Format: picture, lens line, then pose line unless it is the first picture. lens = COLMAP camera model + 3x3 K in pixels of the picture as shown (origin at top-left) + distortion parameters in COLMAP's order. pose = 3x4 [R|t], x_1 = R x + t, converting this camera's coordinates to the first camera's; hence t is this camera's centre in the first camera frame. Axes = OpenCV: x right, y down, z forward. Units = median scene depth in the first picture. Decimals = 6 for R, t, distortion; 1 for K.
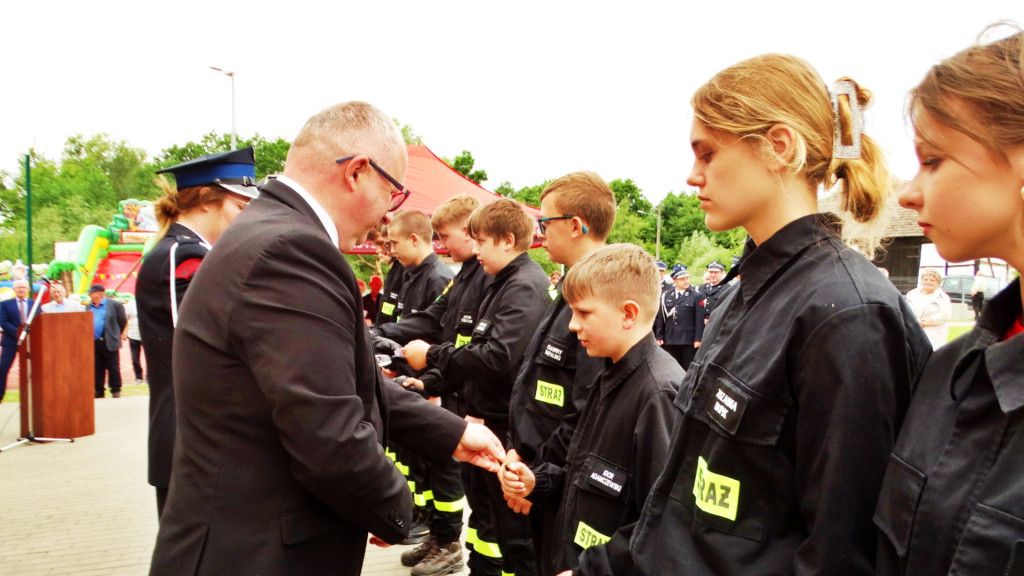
lens RADIAL K [[826.8, 0, 510.7], [0, 826.8, 268.6], [0, 0, 1]] dist [0.002700, -0.002895]
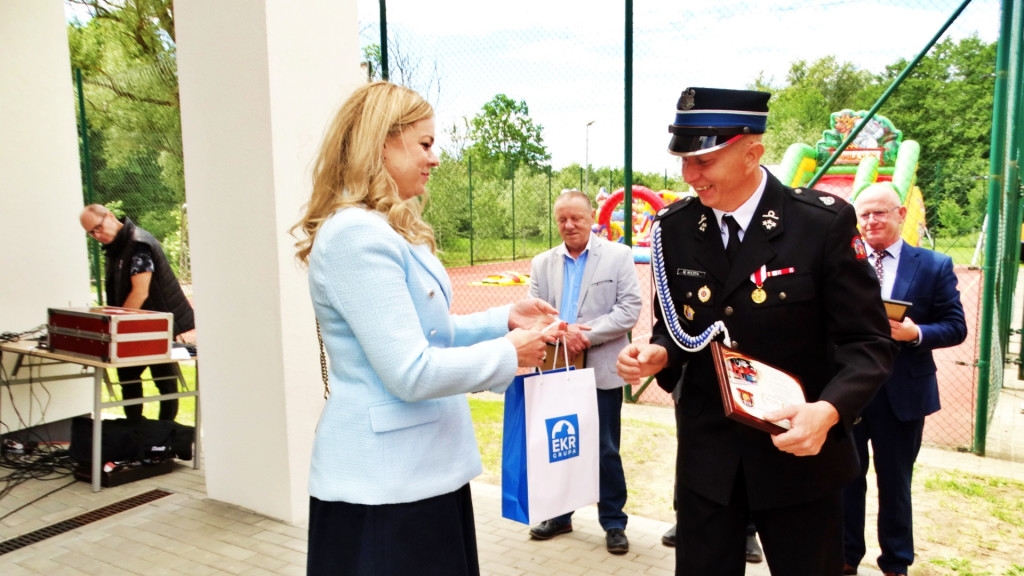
lens RADIAL K [[782.2, 0, 532.9], [0, 782.2, 281.4], [0, 0, 1]] dist [-0.000371, 0.014267]
pose [[0.687455, 0.082144, -0.721566, -0.101533], [-0.007859, 0.994366, 0.105712, 0.005122], [0.726184, -0.067001, 0.684228, 0.239730]]
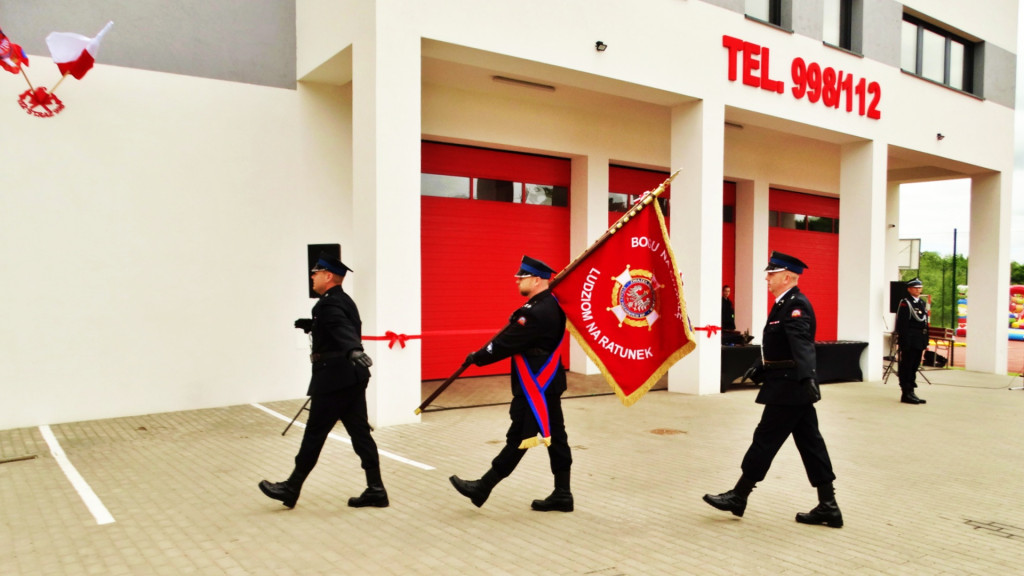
lens RADIAL K [[782.2, 0, 532.9], [0, 782.2, 281.4], [0, 0, 1]] dist [-0.000371, 0.014267]
pose [[0.373738, 0.037478, -0.926777, 0.160779], [-0.039462, 0.998921, 0.024481, -0.011412], [0.926694, 0.027423, 0.374814, -0.185862]]
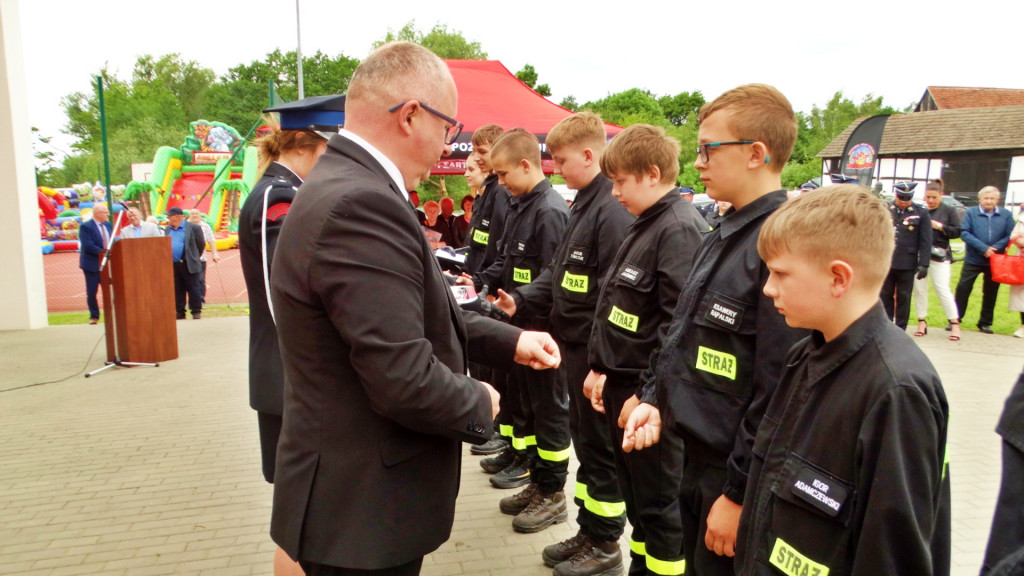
lens RADIAL K [[819.7, 0, 514.0], [0, 819.7, 272.9], [0, 0, 1]] dist [0.002627, 0.008080]
pose [[0.997483, 0.000826, -0.070895, -0.005456], [0.006709, 0.994347, 0.105971, -0.001629], [0.070582, -0.106180, 0.991839, 0.010914]]
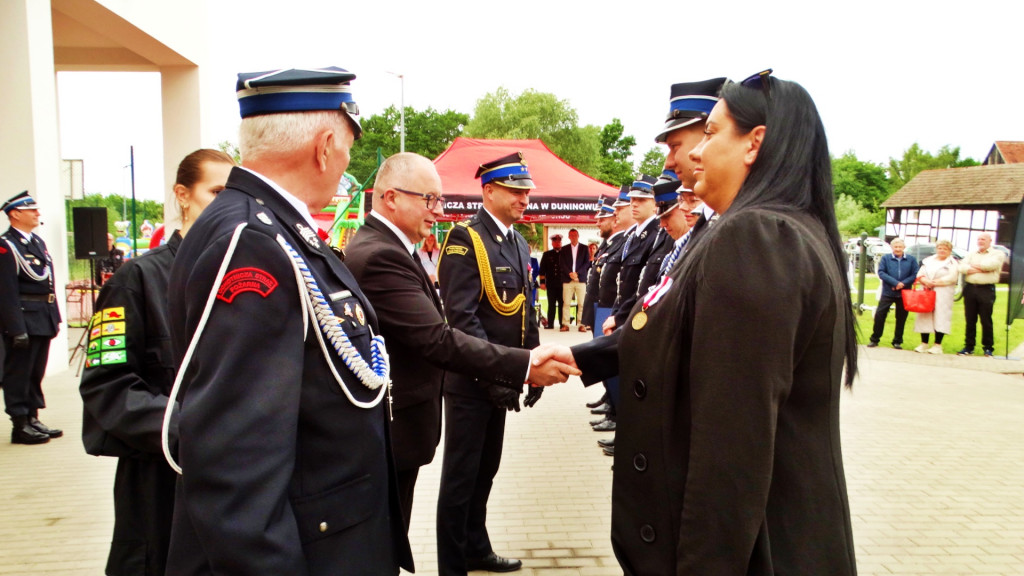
lens RADIAL K [[783.3, 0, 509.4], [0, 783.3, 270.1], [0, 0, 1]] dist [-0.002299, 0.001974]
pose [[0.980053, 0.022385, -0.197470, 0.030830], [-0.011449, 0.998345, 0.056353, -0.004198], [0.198405, -0.052968, 0.978688, -0.070764]]
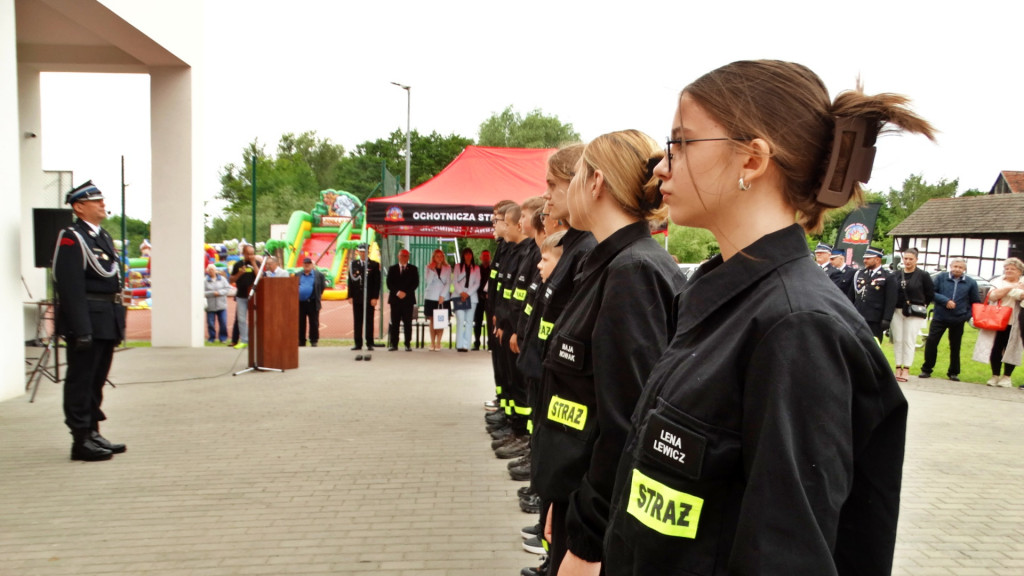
lens RADIAL K [[769.9, 0, 508.7], [0, 769.9, 267.5], [0, 0, 1]] dist [-0.007055, 0.002401]
pose [[0.979436, 0.026972, -0.199943, 0.018011], [-0.023523, 0.999531, 0.019608, 0.000959], [0.200378, -0.014502, 0.979611, -0.035909]]
